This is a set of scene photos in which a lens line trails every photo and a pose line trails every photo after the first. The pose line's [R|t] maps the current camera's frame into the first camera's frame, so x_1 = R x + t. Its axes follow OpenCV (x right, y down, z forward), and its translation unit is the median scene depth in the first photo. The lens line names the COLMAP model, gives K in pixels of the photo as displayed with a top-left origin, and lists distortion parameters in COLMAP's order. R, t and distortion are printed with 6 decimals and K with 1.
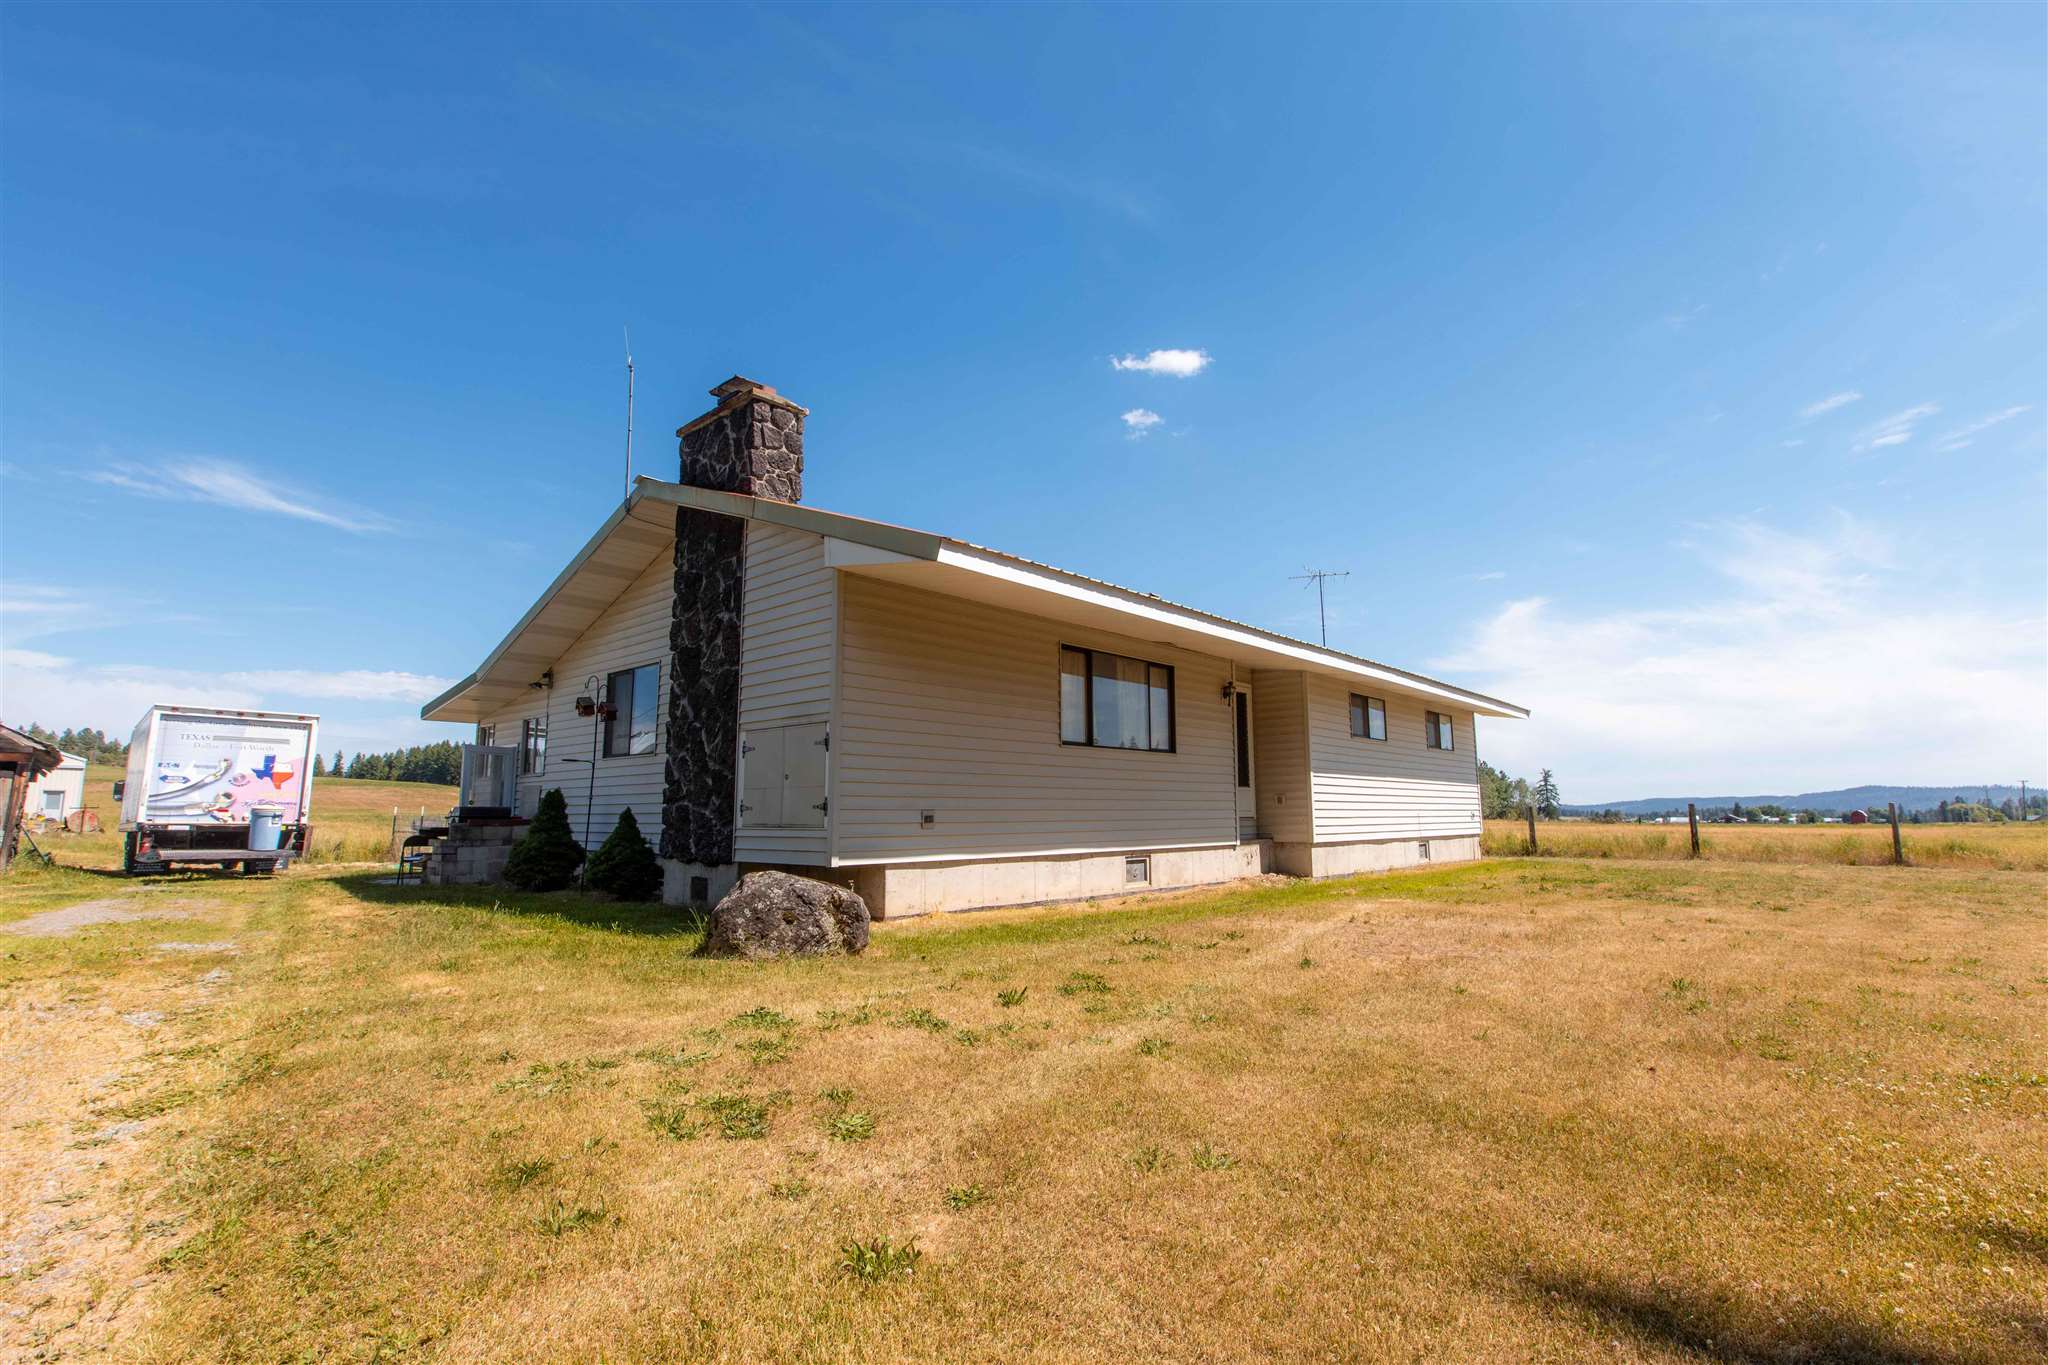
lens RADIAL K [[945.3, 0, 1030.6], [0, 945.3, 684.4], [0, 0, 1]] dist [0.001040, 0.000540]
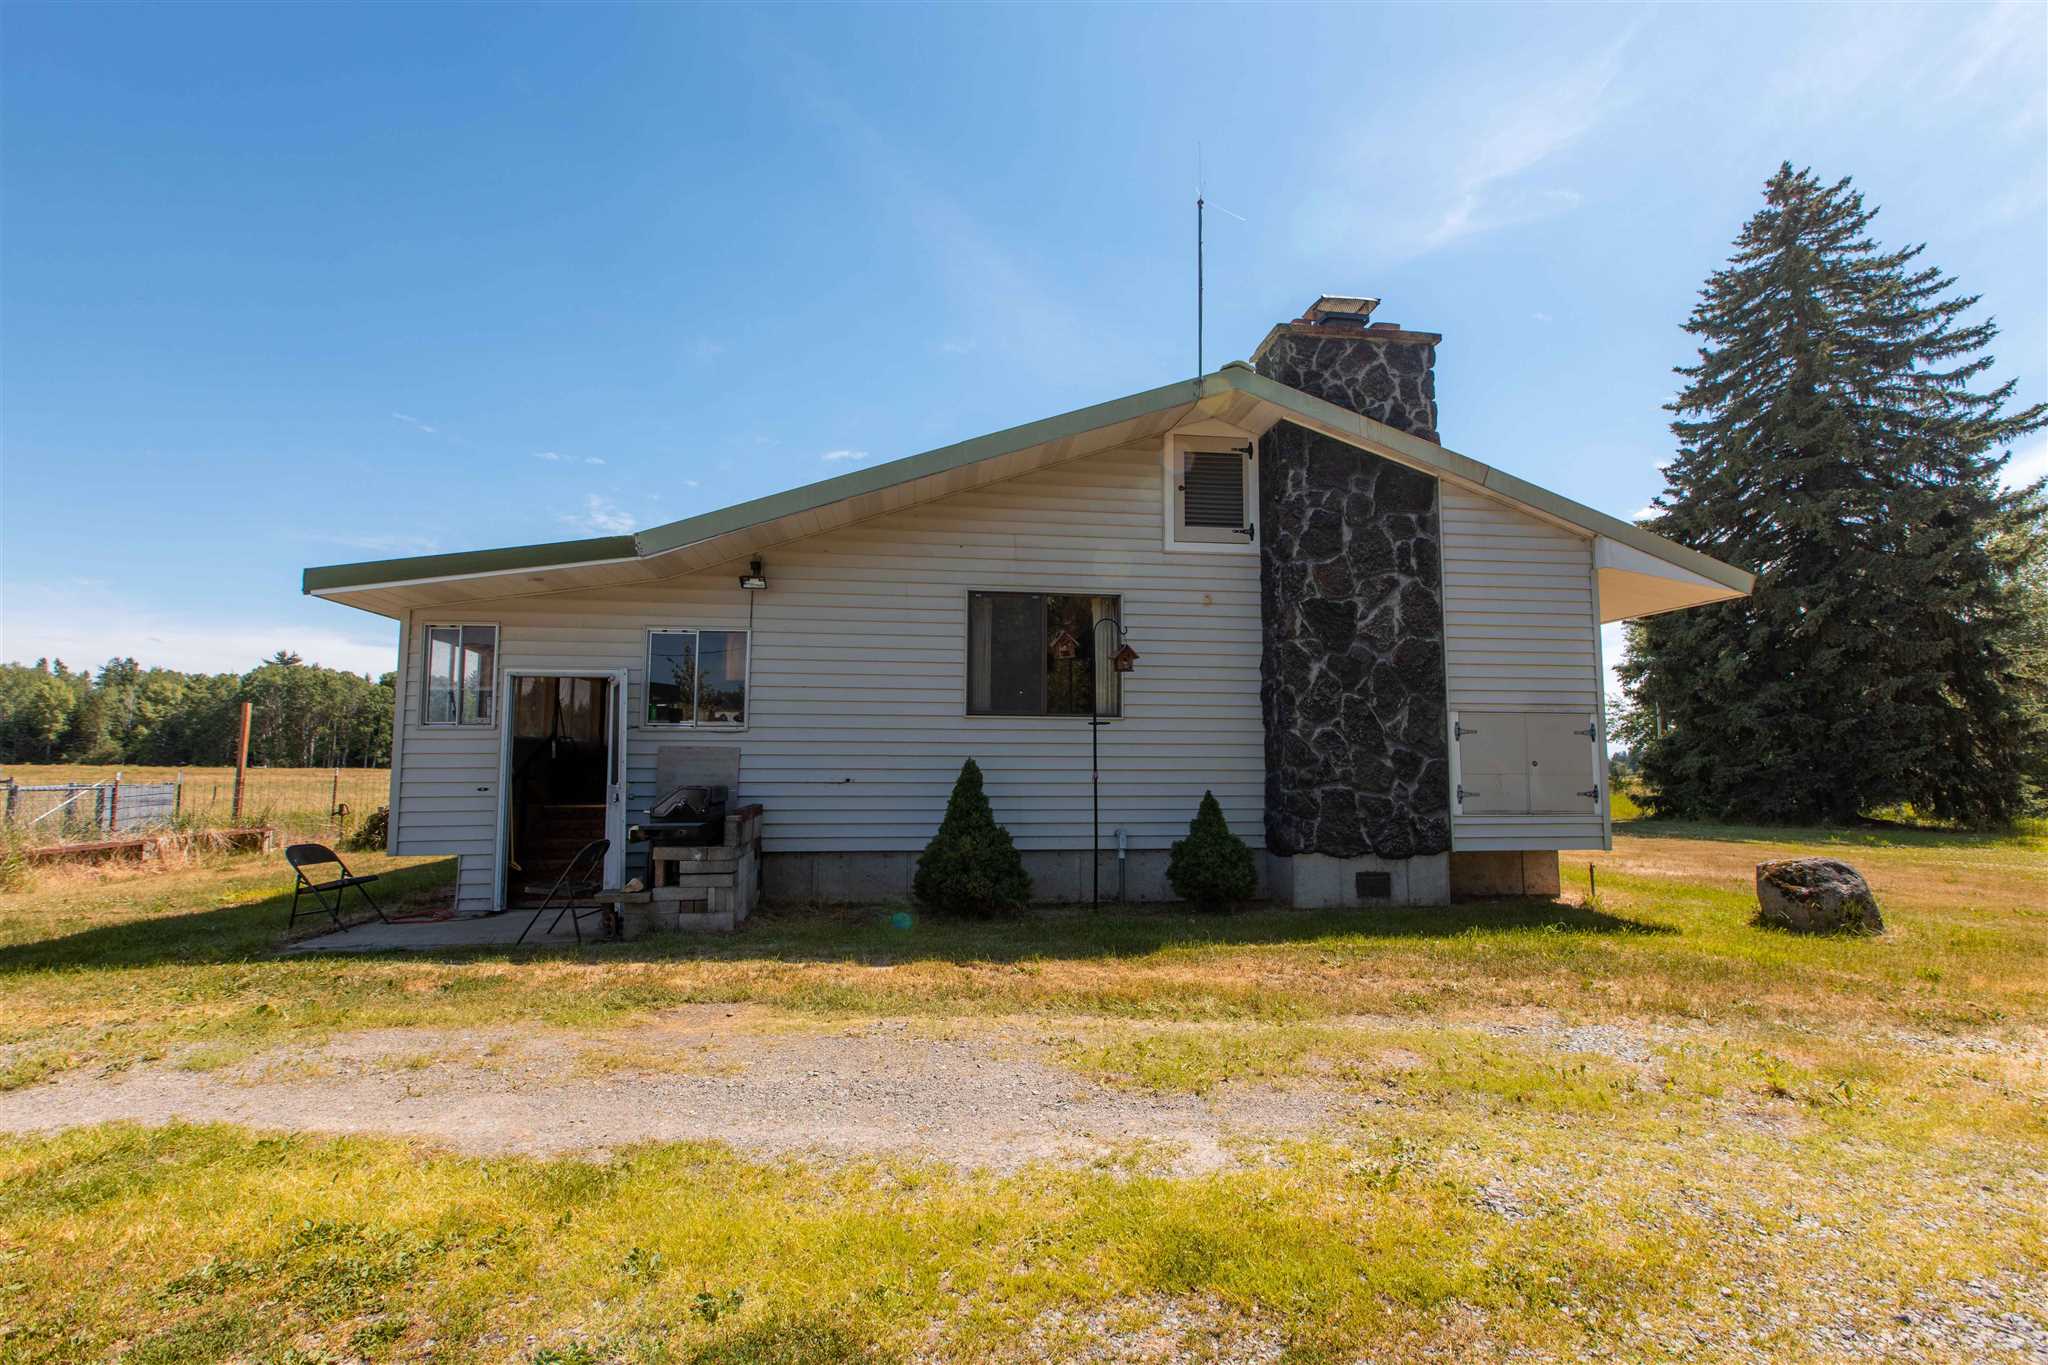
lens RADIAL K [[932.7, 0, 1028.4], [0, 932.7, 686.4], [0, 0, 1]] dist [-0.000317, -0.000261]
pose [[0.651713, 0.071721, 0.755067, -0.903852], [-0.110253, 0.993903, 0.000754, 0.050279], [-0.750409, -0.083740, 0.655647, 0.509761]]
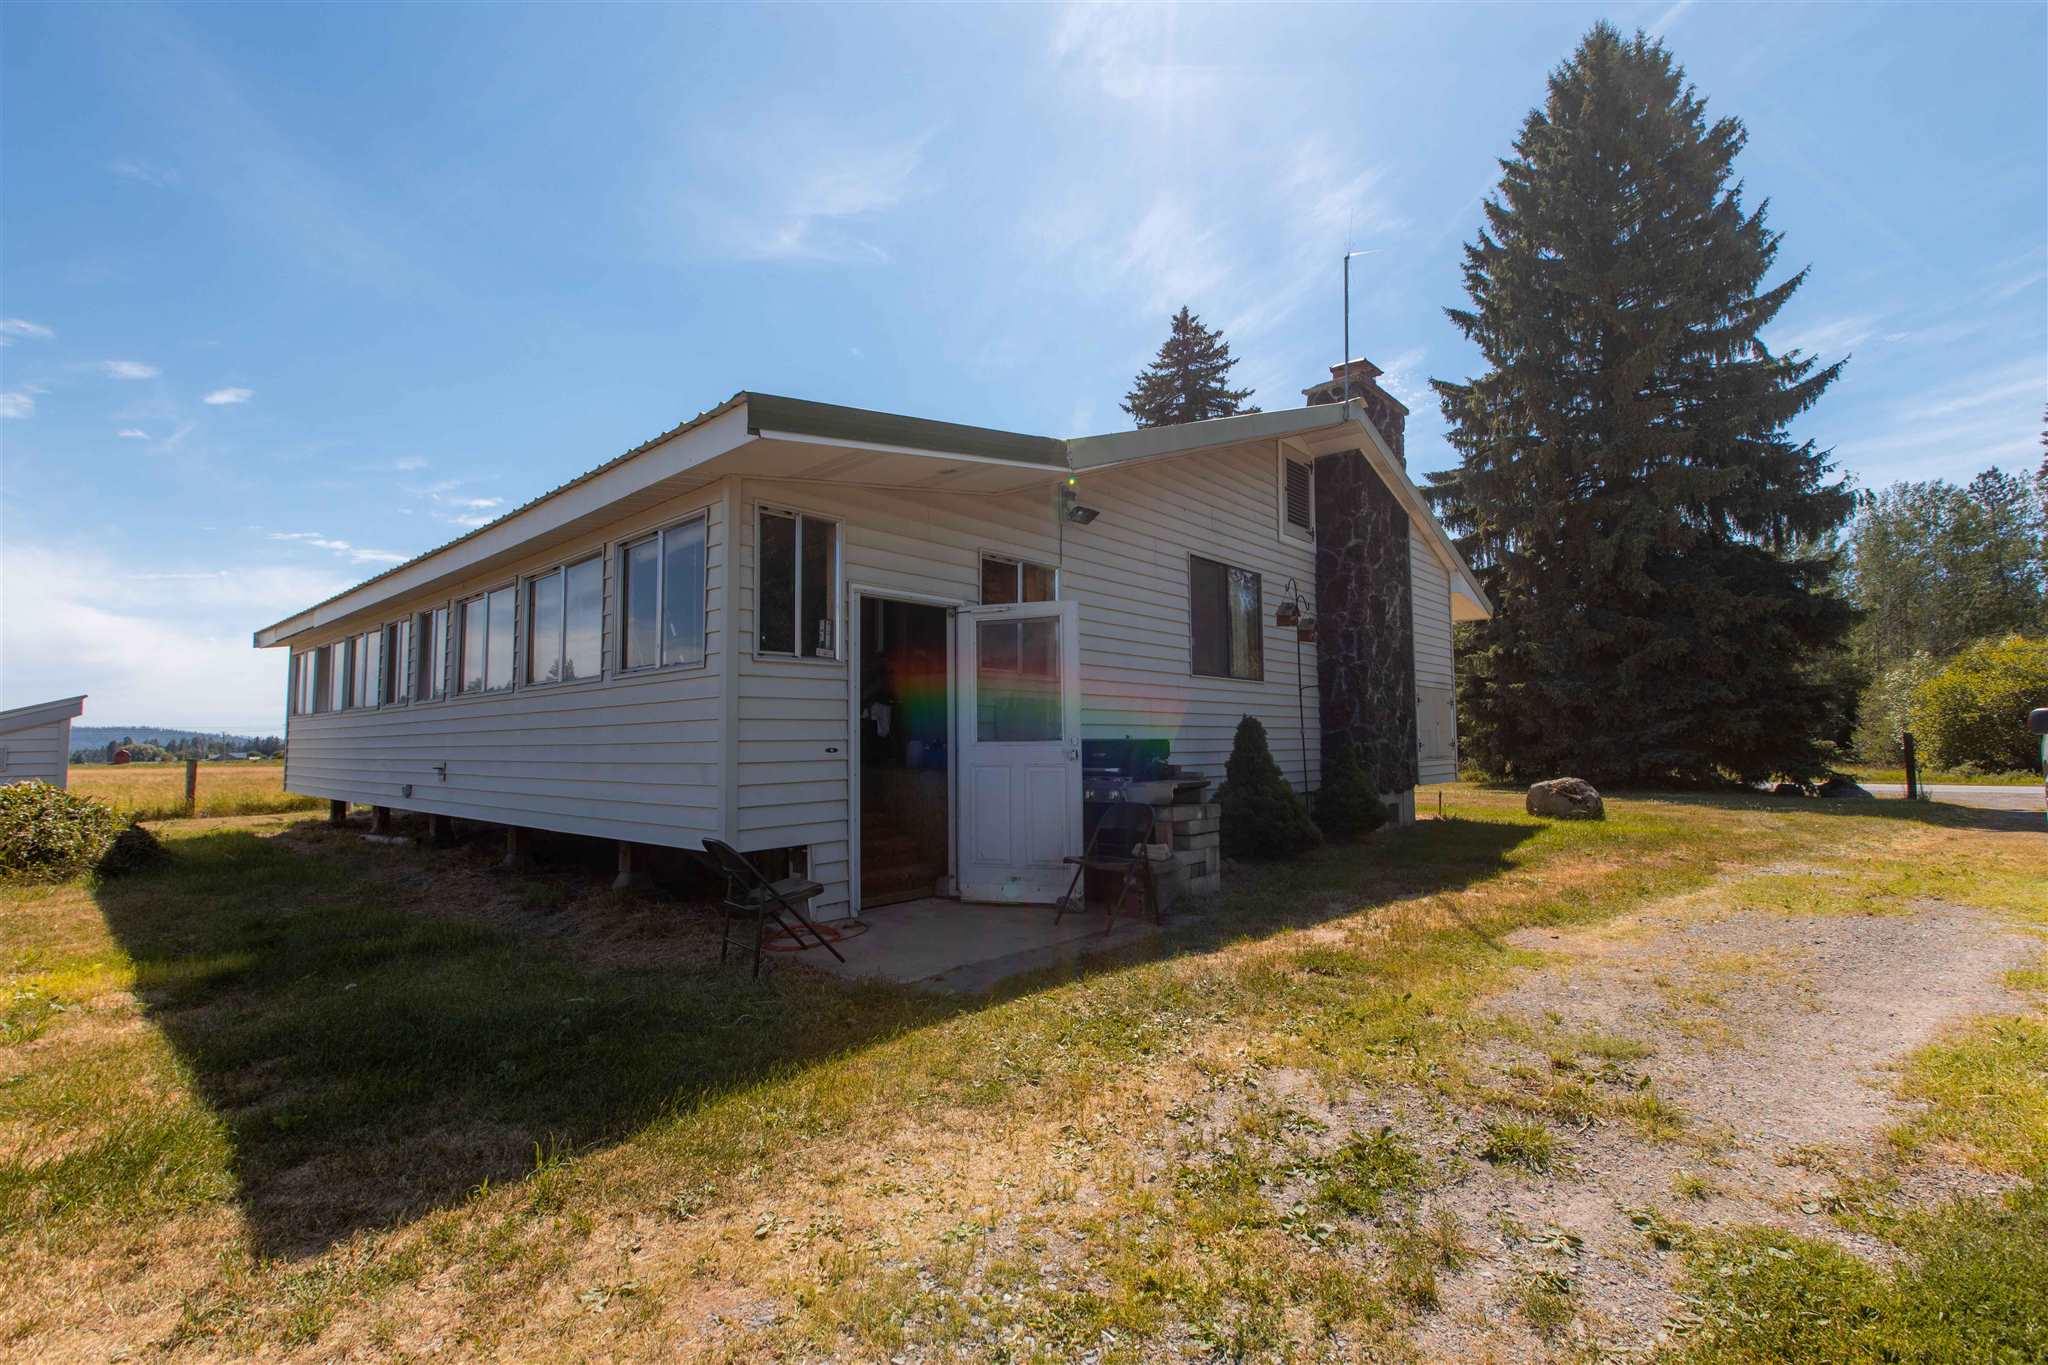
lens RADIAL K [[912.6, 0, 1029.2], [0, 912.6, 683.4], [0, 0, 1]] dist [0.000792, -0.000715]
pose [[-0.005473, 0.070942, 0.997465, -1.096303], [-0.129101, 0.989083, -0.071054, 0.144277], [-0.991616, -0.129163, 0.003746, 1.081679]]
